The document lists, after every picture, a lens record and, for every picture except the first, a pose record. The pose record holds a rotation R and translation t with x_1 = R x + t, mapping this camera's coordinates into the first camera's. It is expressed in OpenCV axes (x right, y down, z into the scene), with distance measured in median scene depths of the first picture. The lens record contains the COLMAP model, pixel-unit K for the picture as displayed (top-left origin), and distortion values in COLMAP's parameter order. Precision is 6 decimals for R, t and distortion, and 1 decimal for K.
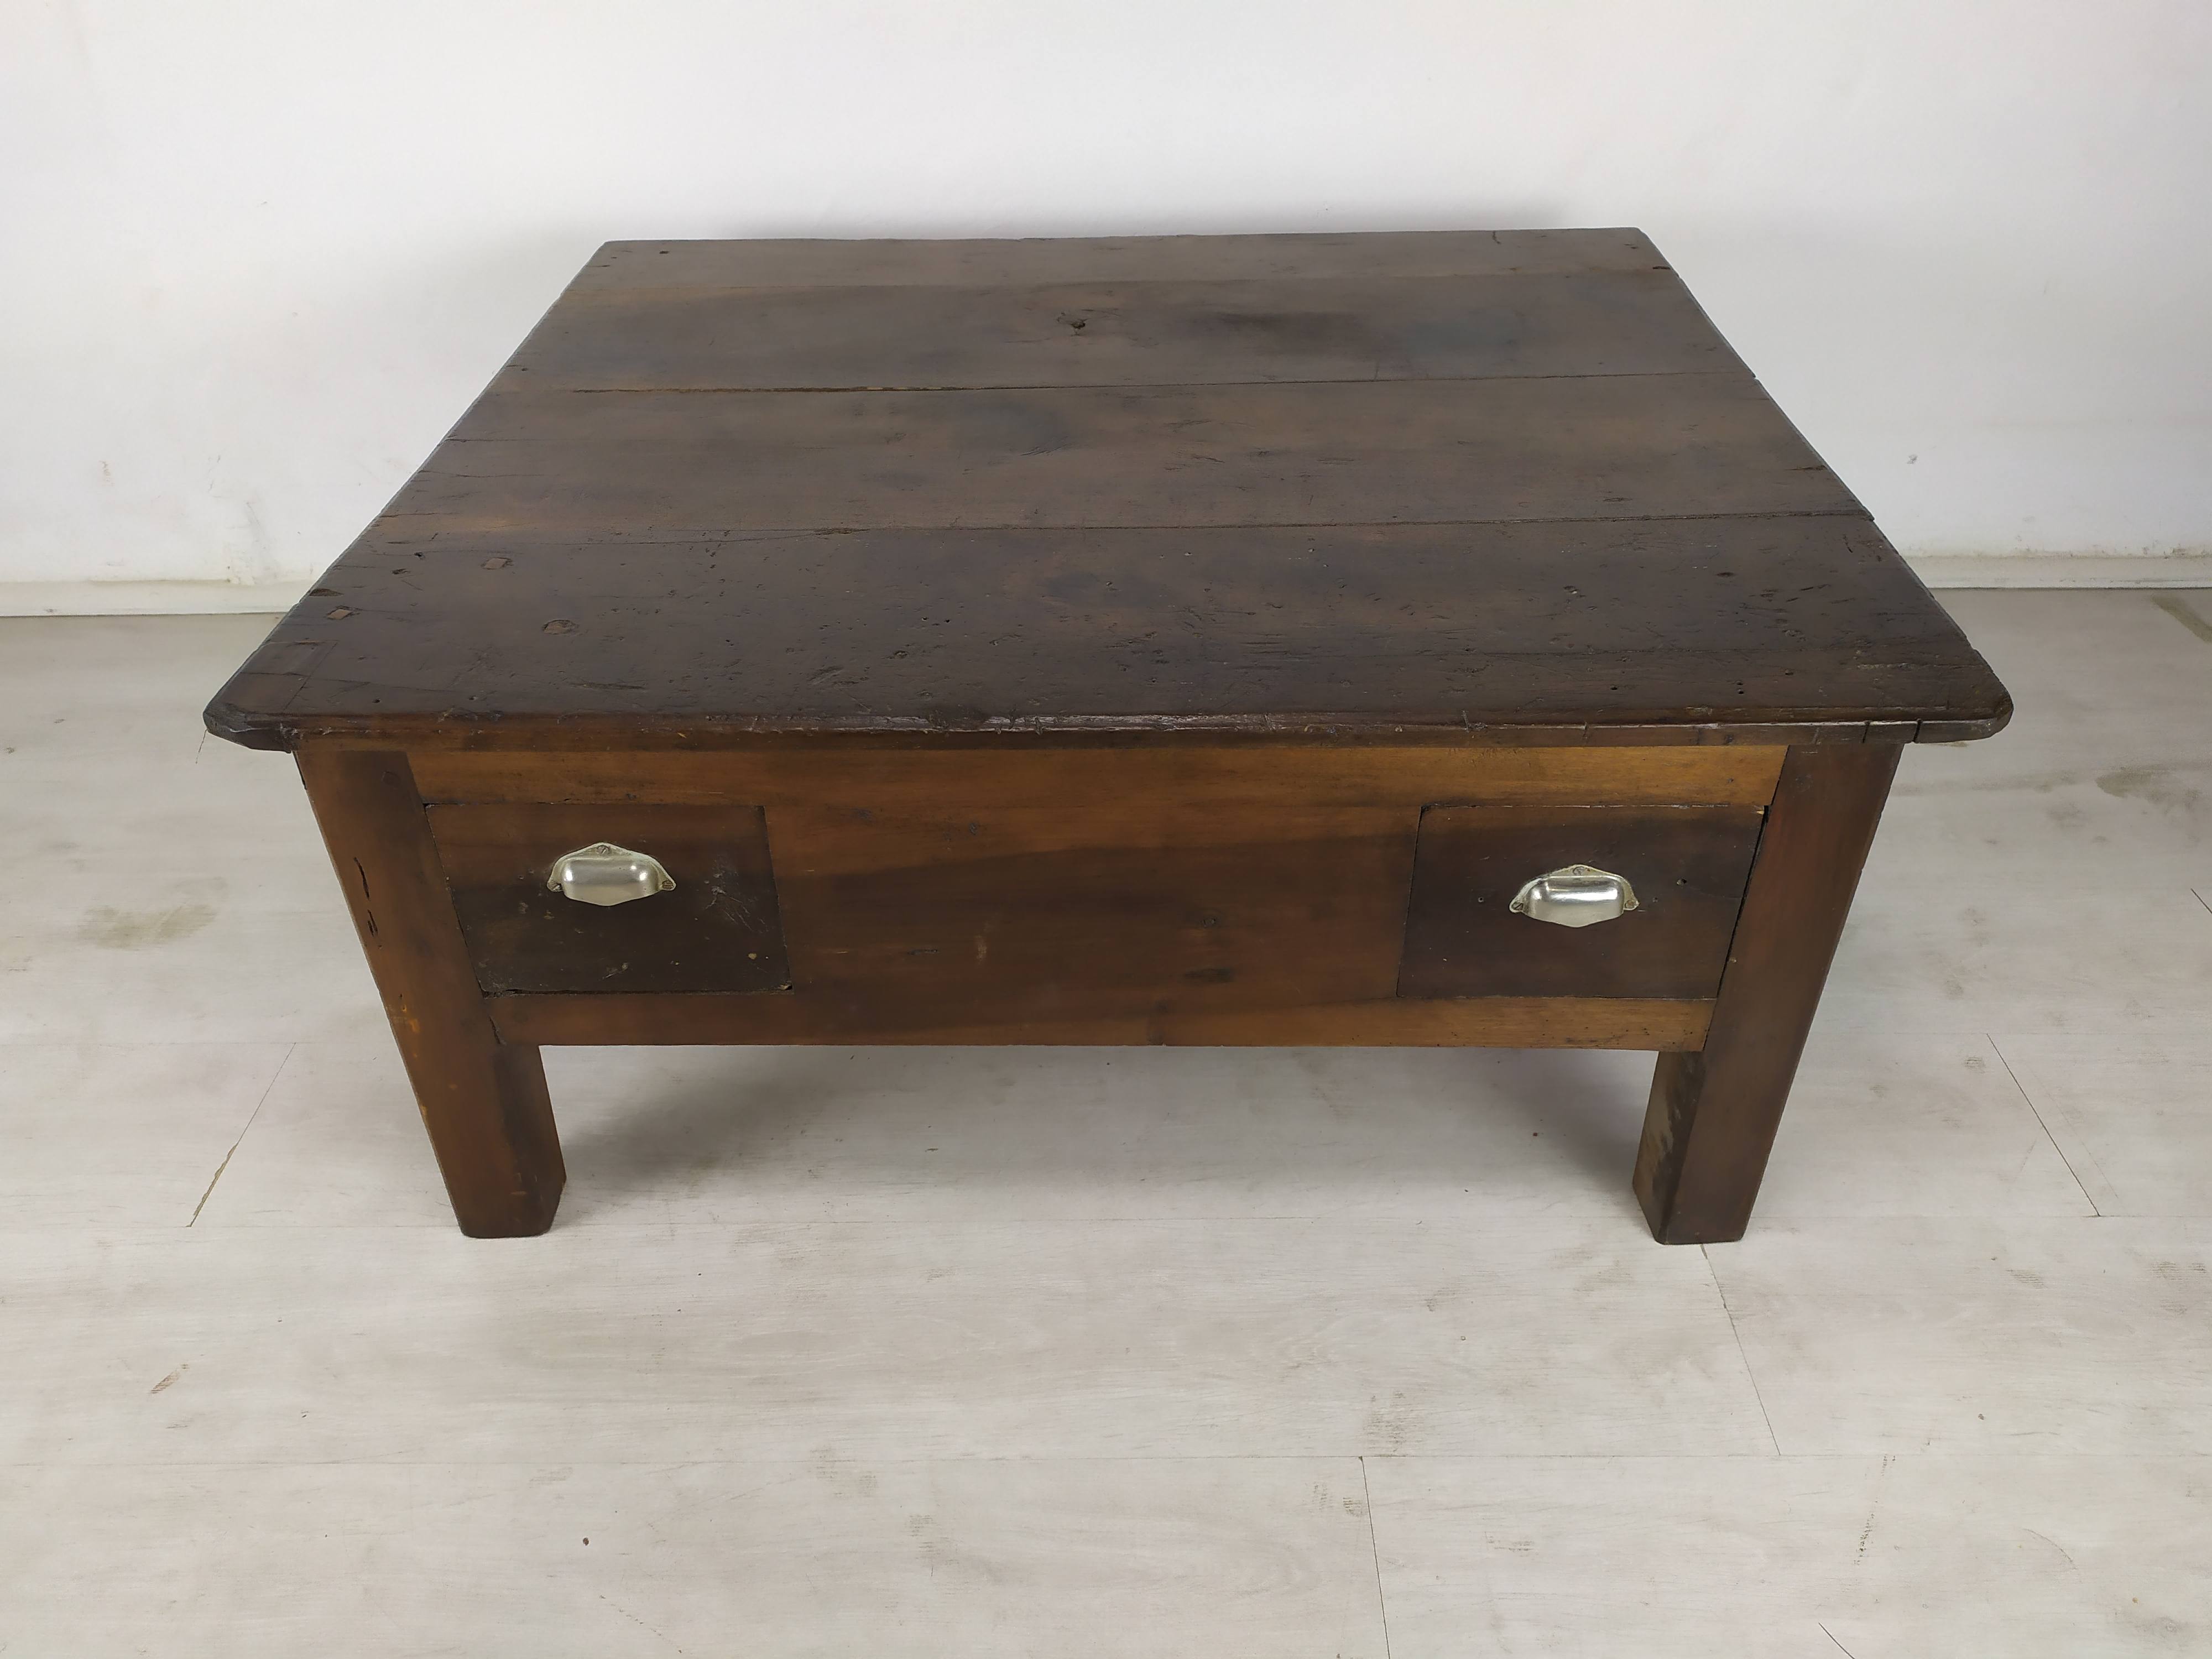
lens RADIAL K [[1678.5, 0, 1104.2], [0, 1678.5, 817.0], [0, 0, 1]] dist [0.059127, -0.074168]
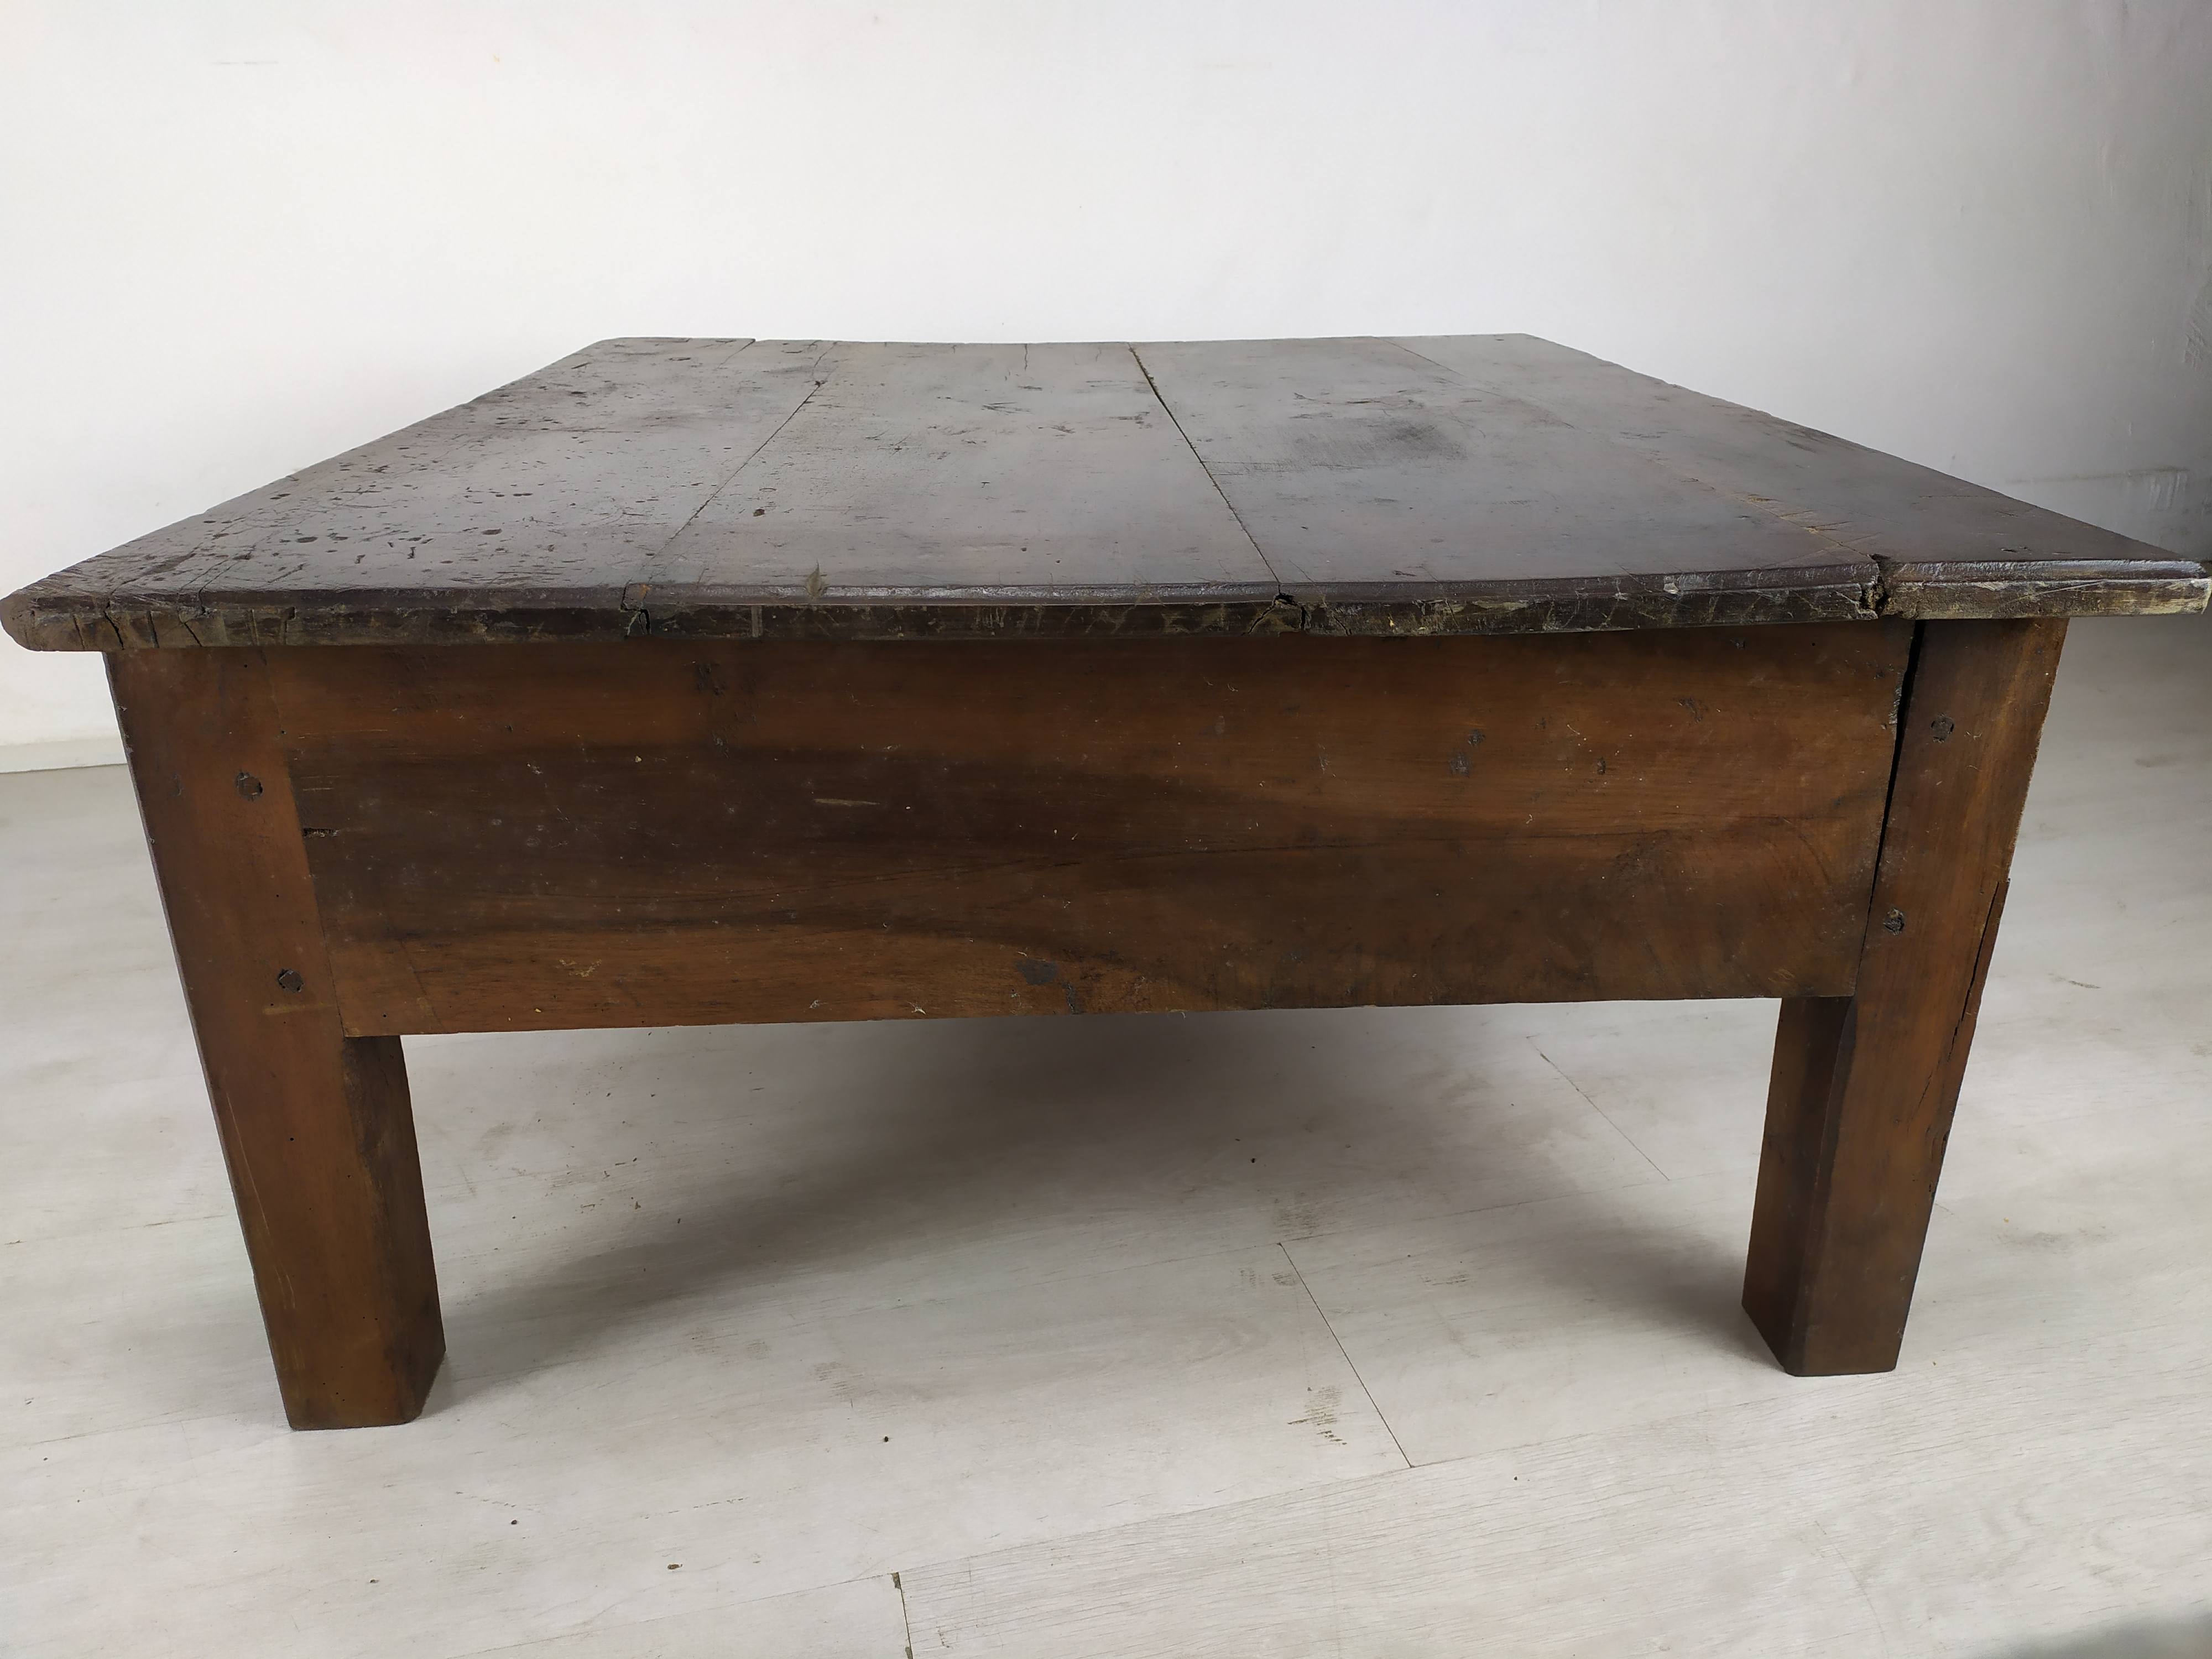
lens RADIAL K [[1678.5, 0, 1113.5], [0, 1678.5, 801.7], [0, 0, 1]] dist [0.059127, -0.074168]
pose [[0.968054, -0.081928, 0.236979, -0.140265], [0.138826, 0.962162, -0.234462, 0.339583], [-0.208803, 0.259871, 0.942798, 0.055298]]
